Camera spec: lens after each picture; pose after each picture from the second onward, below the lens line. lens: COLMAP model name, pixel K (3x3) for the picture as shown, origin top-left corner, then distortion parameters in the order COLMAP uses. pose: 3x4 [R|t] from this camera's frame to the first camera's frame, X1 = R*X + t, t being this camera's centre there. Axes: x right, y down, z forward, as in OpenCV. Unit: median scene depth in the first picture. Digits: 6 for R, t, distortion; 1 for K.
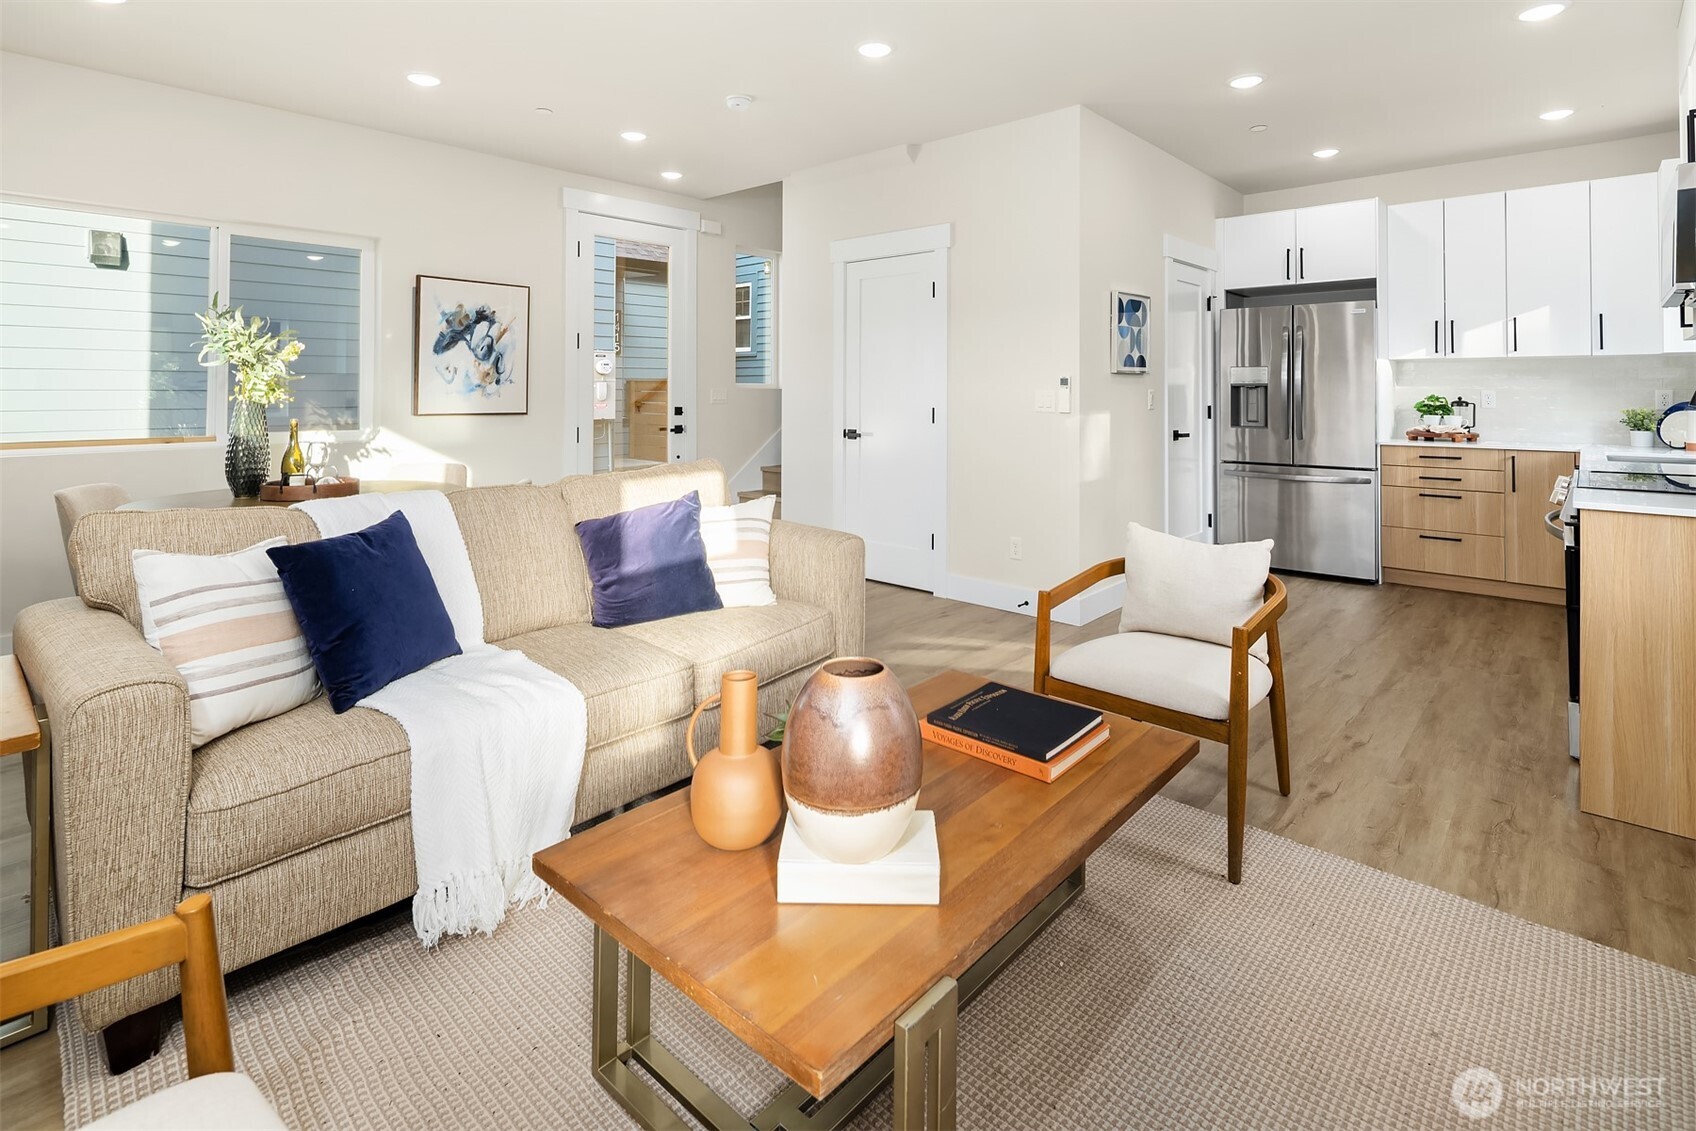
lens RADIAL K [[822.0, 0, 849.8], [0, 822.0, 371.7], [0, 0, 1]] dist [0.004125, -0.001876]
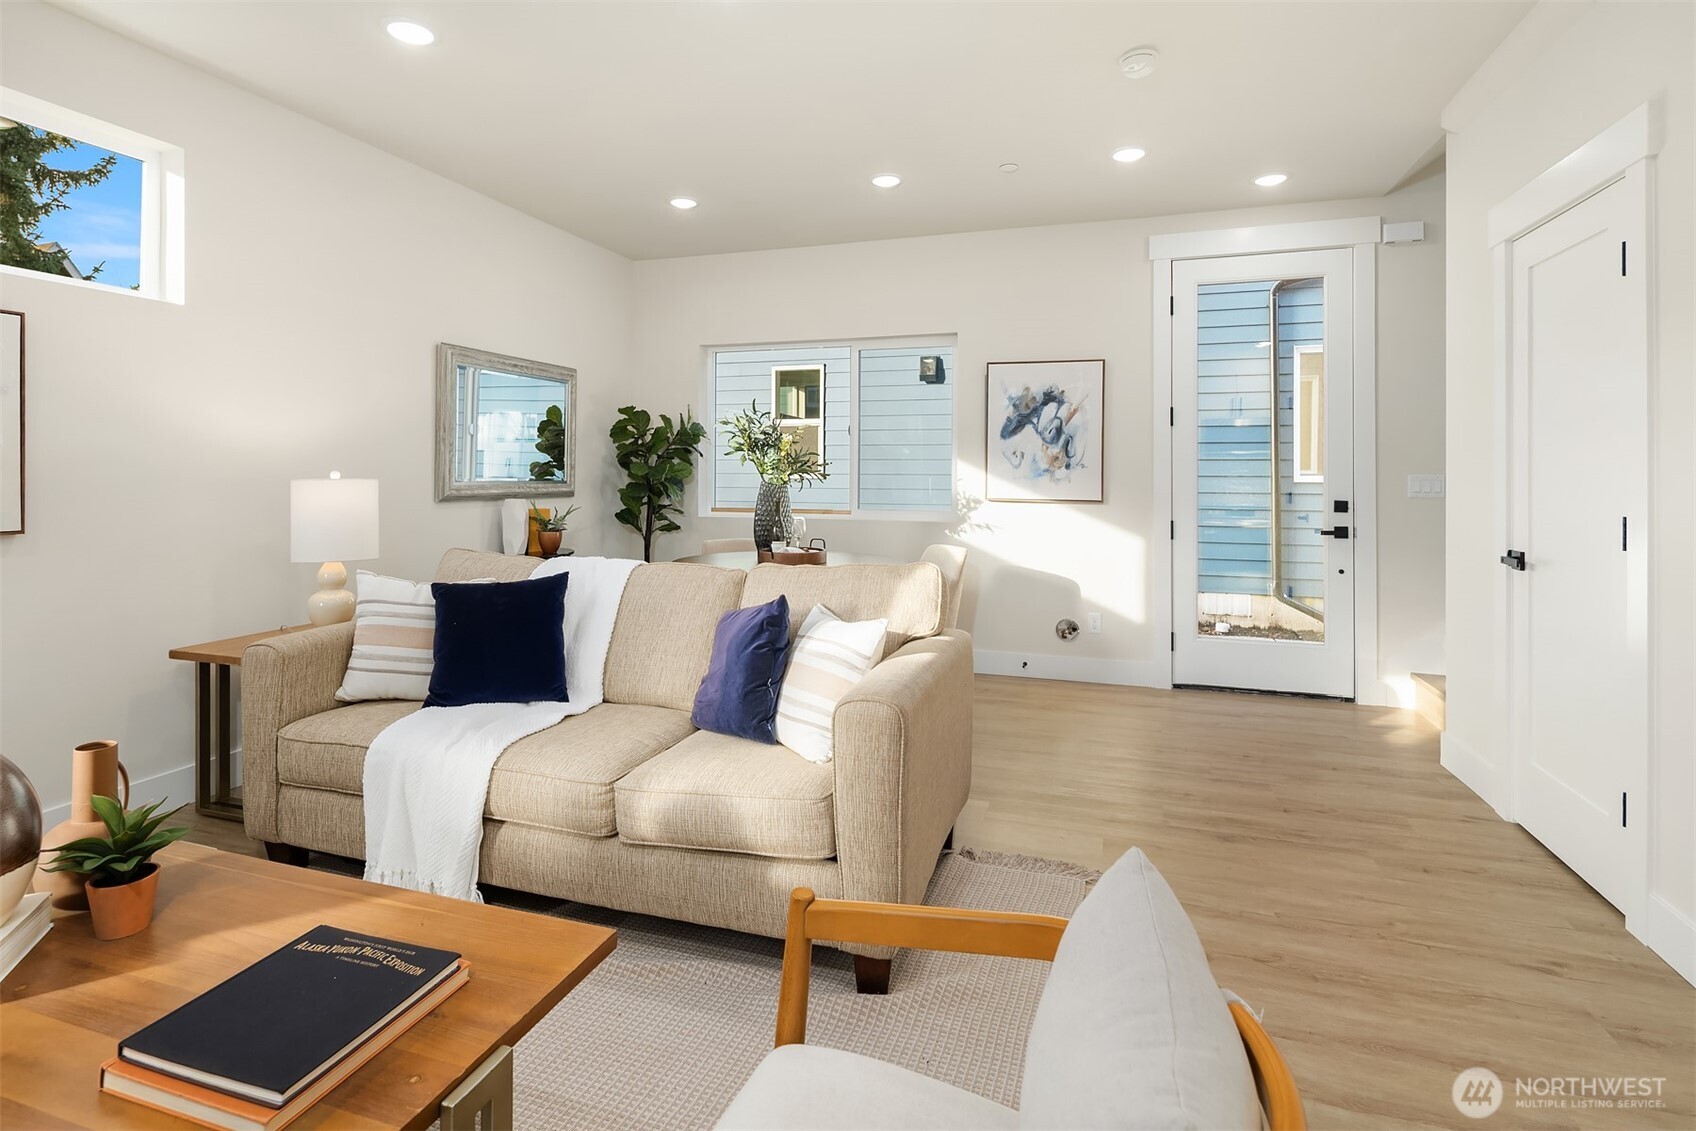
lens RADIAL K [[822.0, 0, 834.2], [0, 822.0, 470.8], [0, 0, 1]] dist [0.004125, -0.001876]
pose [[0.405068, -0.000499, -0.914286, 0.323866], [0.015023, 0.999868, 0.006110, 0.007936], [0.914163, -0.016210, 0.405022, 0.390084]]
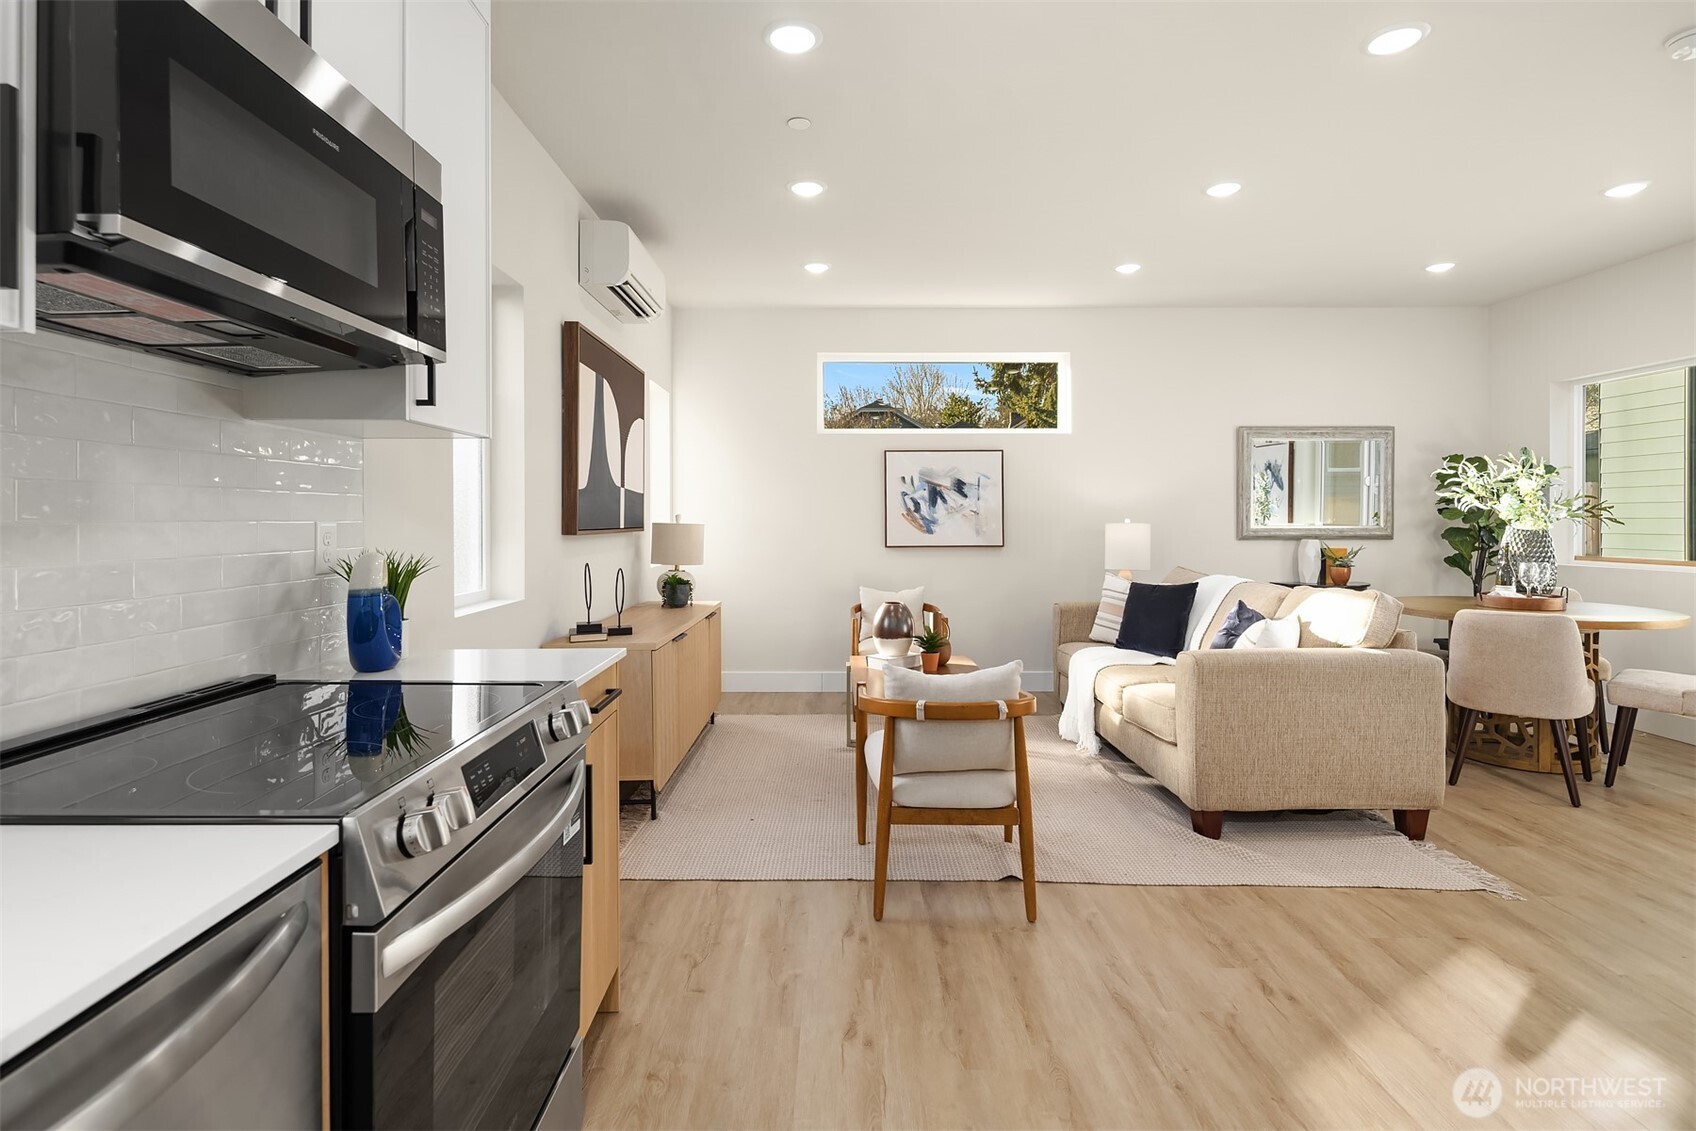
lens RADIAL K [[822.0, 0, 837.7], [0, 822.0, 524.6], [0, 0, 1]] dist [0.004125, -0.001876]
pose [[-0.739961, 0.006643, -0.672617, 0.609457], [0.016060, 0.999841, -0.007794, 0.016595], [0.672458, -0.016569, -0.739950, 0.838641]]
